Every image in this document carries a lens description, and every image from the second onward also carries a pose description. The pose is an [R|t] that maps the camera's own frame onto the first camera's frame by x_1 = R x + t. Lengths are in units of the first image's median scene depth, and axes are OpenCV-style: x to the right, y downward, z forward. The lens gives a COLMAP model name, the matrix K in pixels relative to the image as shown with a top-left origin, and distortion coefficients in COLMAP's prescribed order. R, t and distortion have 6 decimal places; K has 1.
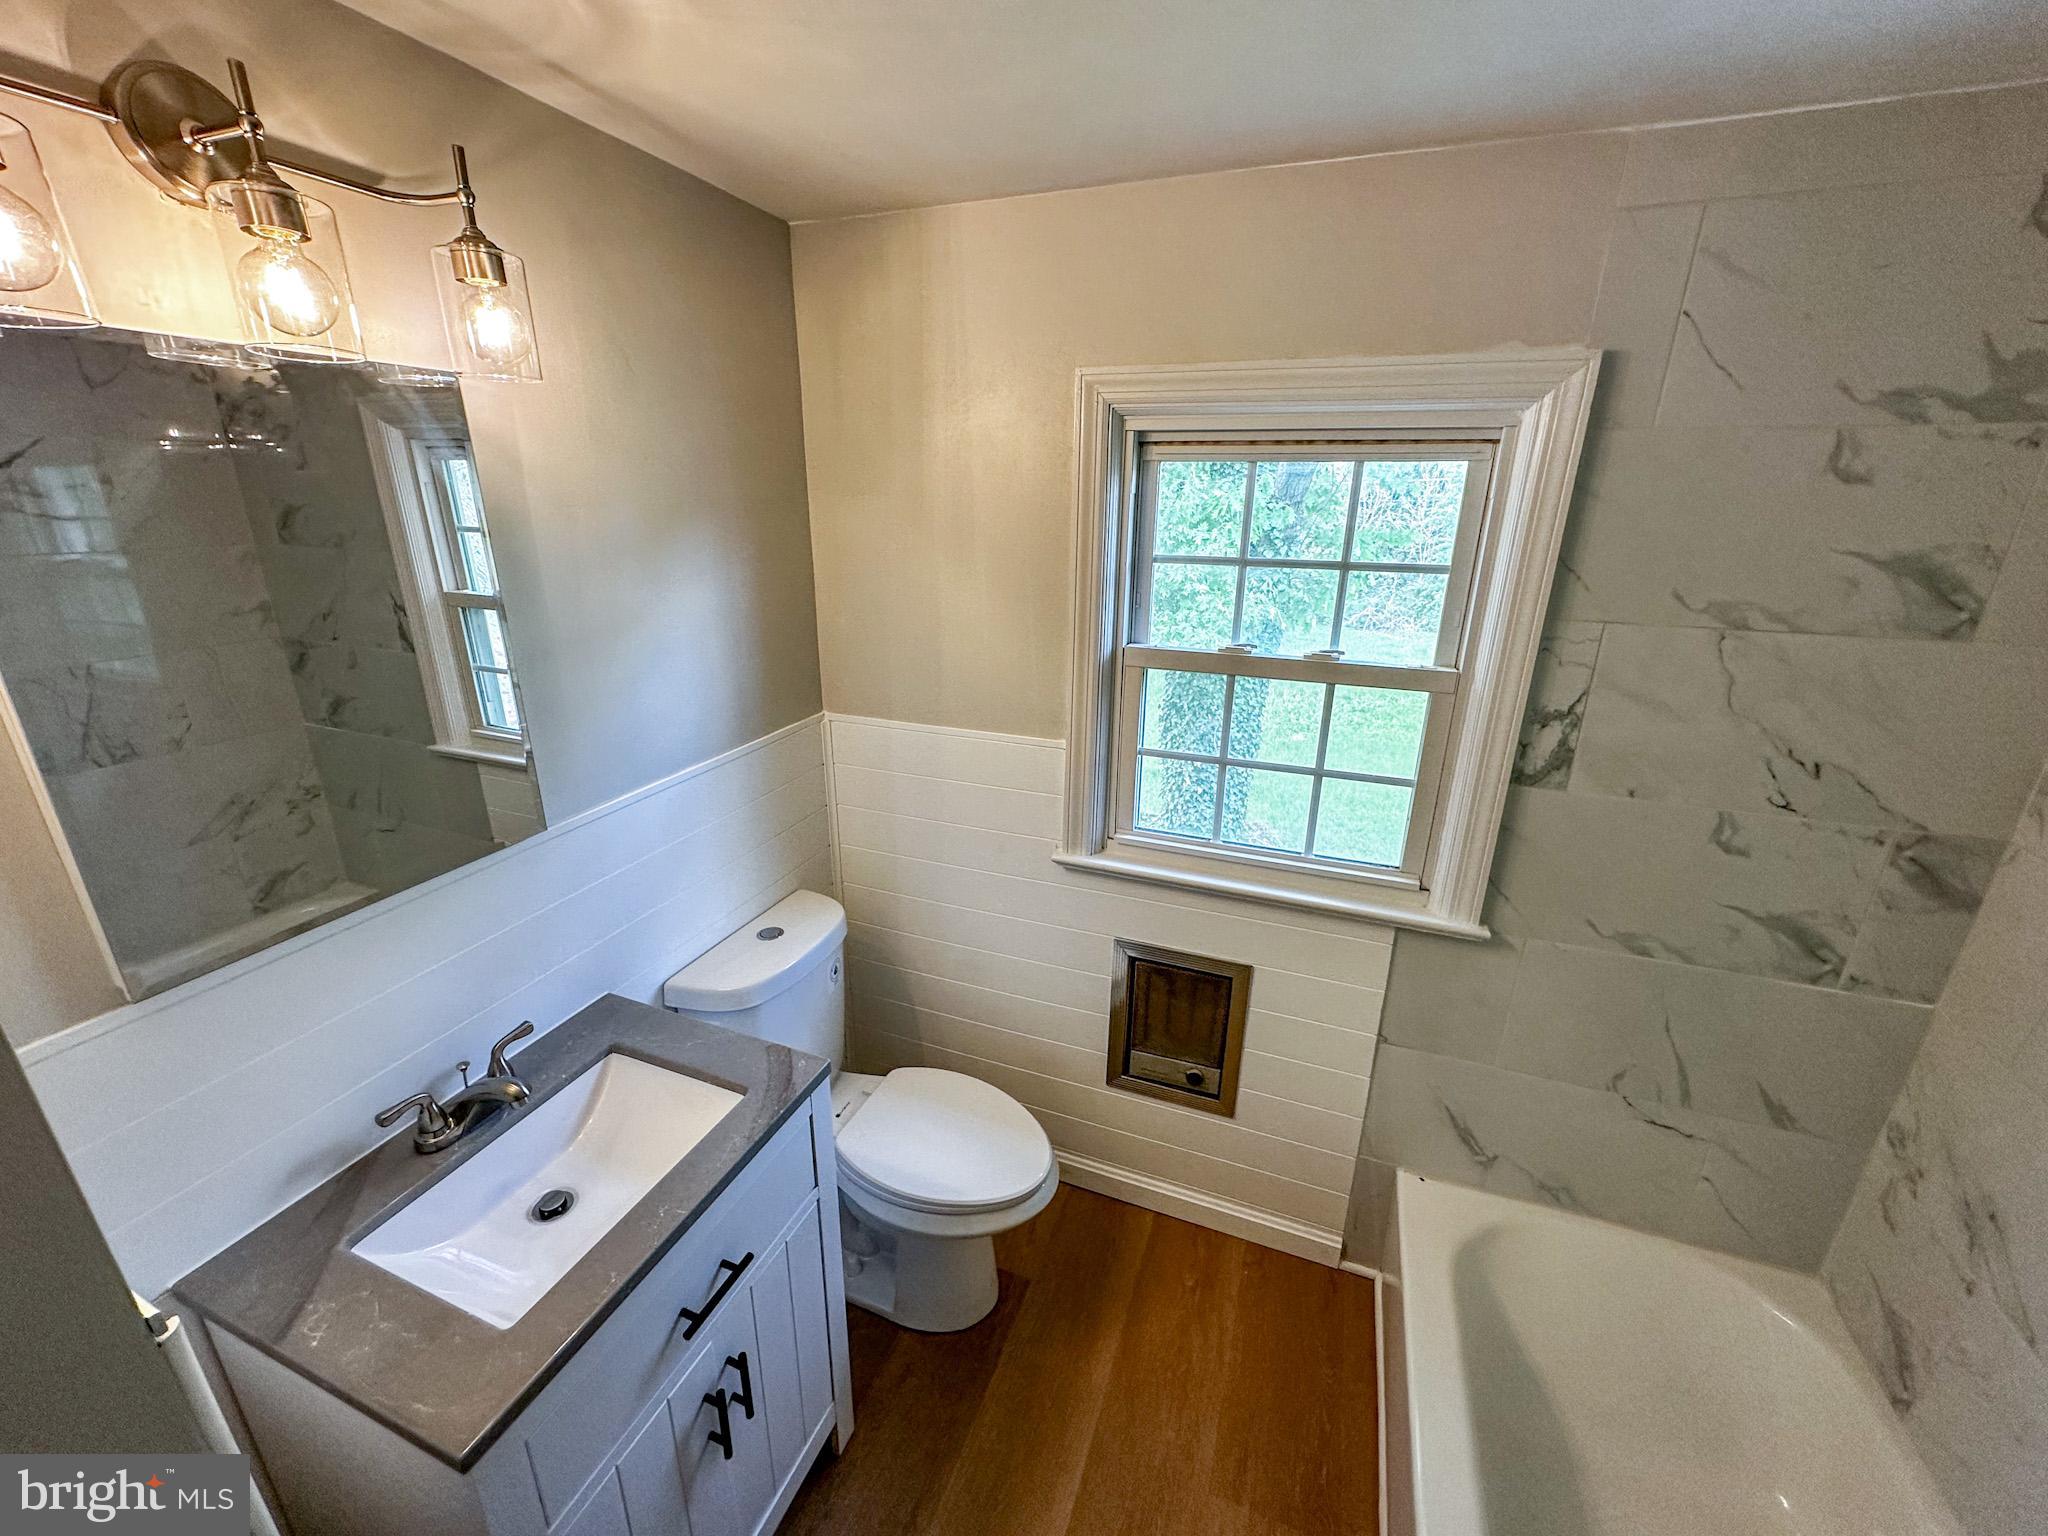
lens RADIAL K [[815.0, 0, 1022.2], [0, 815.0, 790.1], [0, 0, 1]] dist [-0.000829, 0.000248]
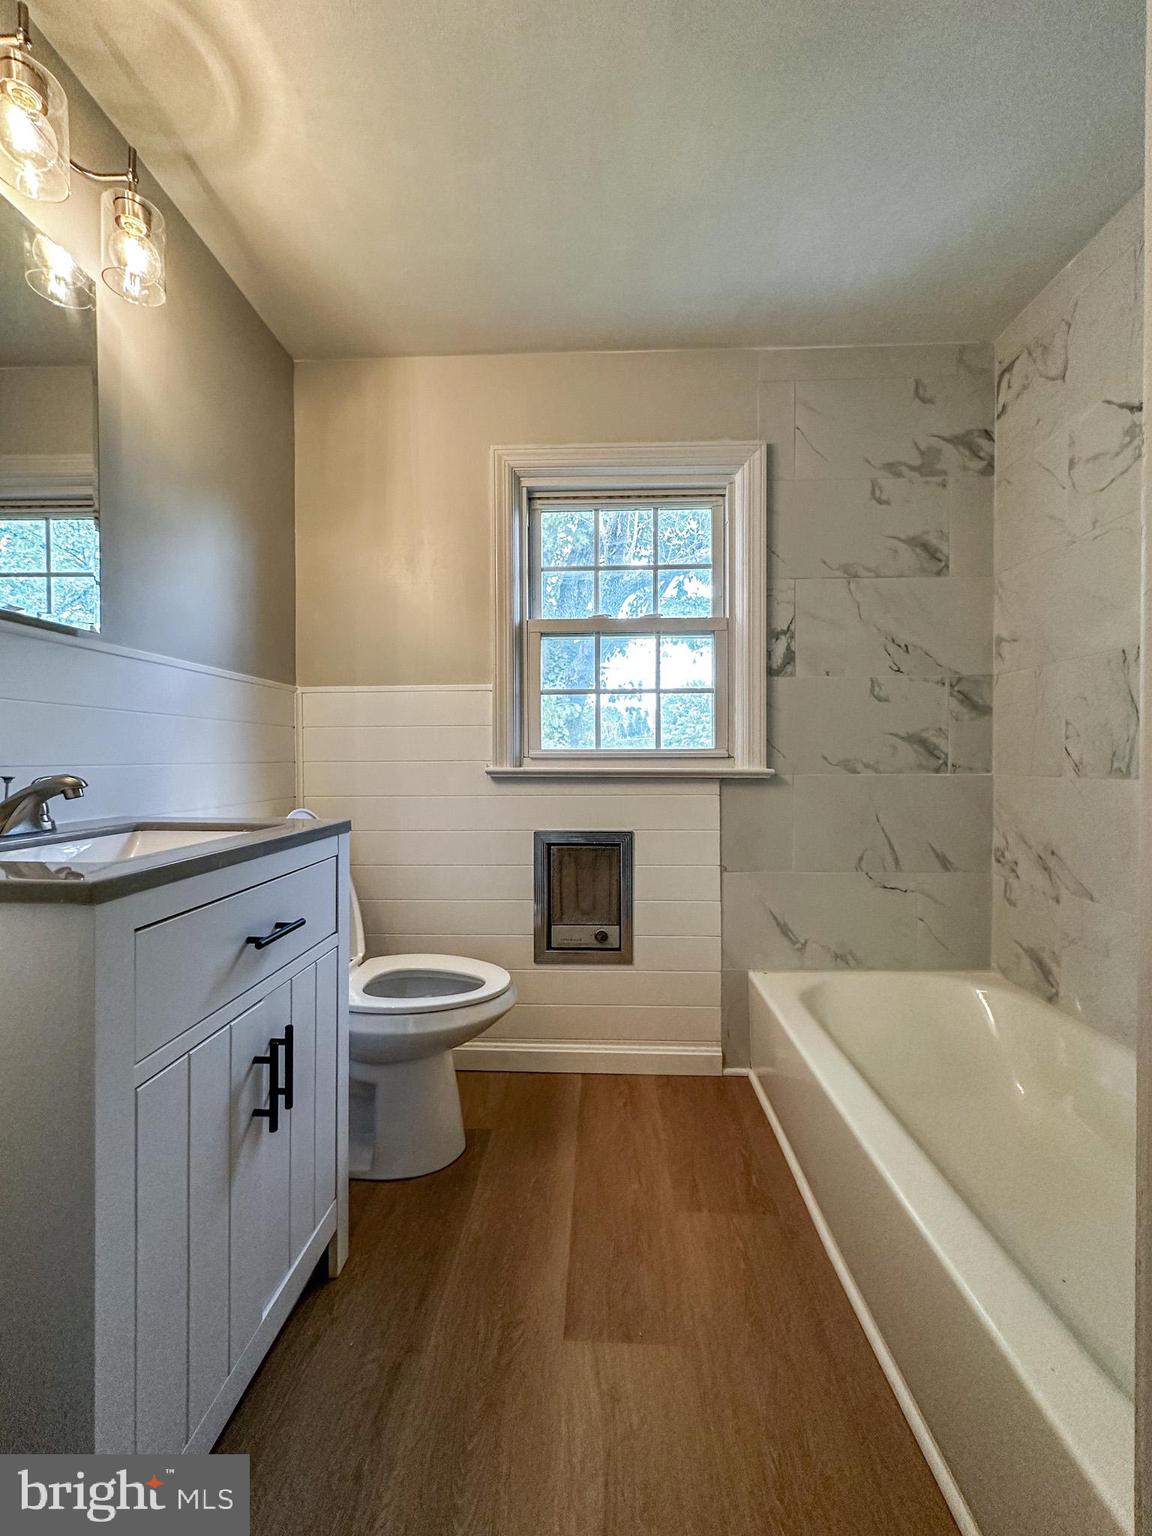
lens RADIAL K [[611.2, 0, 582.7], [0, 611.2, 768.9], [0, 0, 1]] dist [-0.000829, 0.000248]
pose [[0.946107, -0.021111, 0.323167, -0.167349], [0.120446, 0.949231, -0.290609, 0.476051], [-0.300625, 0.313872, 0.900616, 0.032134]]
